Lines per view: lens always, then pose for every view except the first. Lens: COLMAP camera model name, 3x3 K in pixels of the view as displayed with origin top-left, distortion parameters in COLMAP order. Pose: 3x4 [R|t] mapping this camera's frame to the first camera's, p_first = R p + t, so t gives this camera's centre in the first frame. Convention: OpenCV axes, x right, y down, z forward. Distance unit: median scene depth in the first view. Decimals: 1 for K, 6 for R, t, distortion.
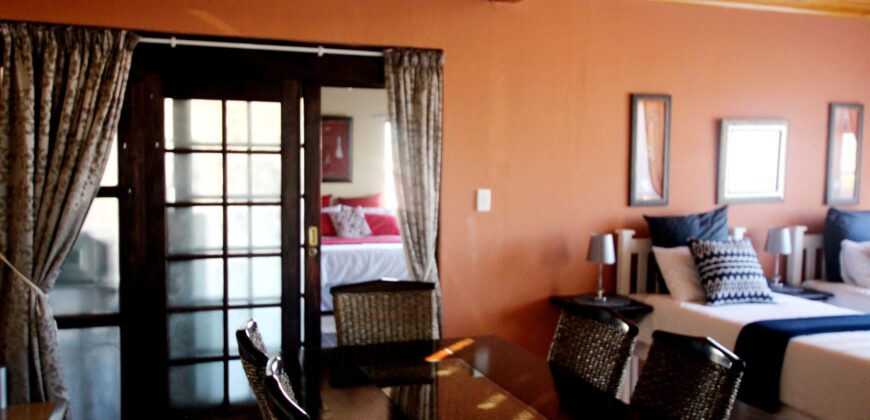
lens RADIAL K [[744.3, 0, 435.9], [0, 744.3, 208.0], [0, 0, 1]] dist [0.010411, 0.013702]
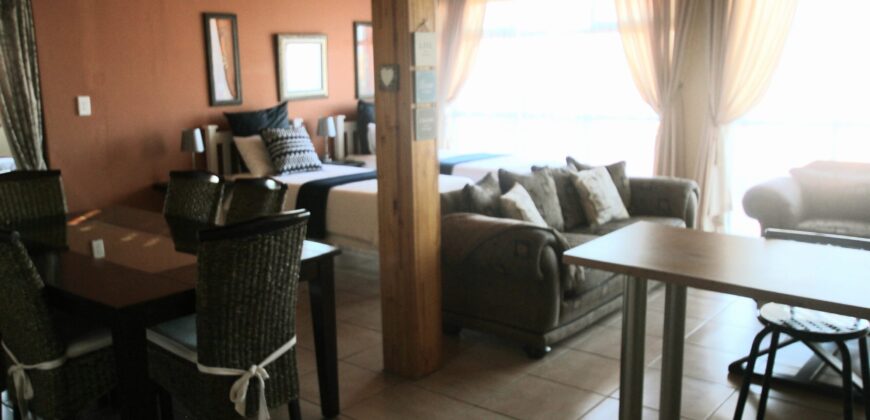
lens RADIAL K [[744.3, 0, 433.7], [0, 744.3, 206.5], [0, 0, 1]] dist [0.010411, 0.013702]
pose [[0.855214, -0.117230, 0.504843, -0.076866], [0.058158, 0.989637, 0.131285, 0.024149], [-0.515002, -0.082916, 0.853169, -0.289187]]
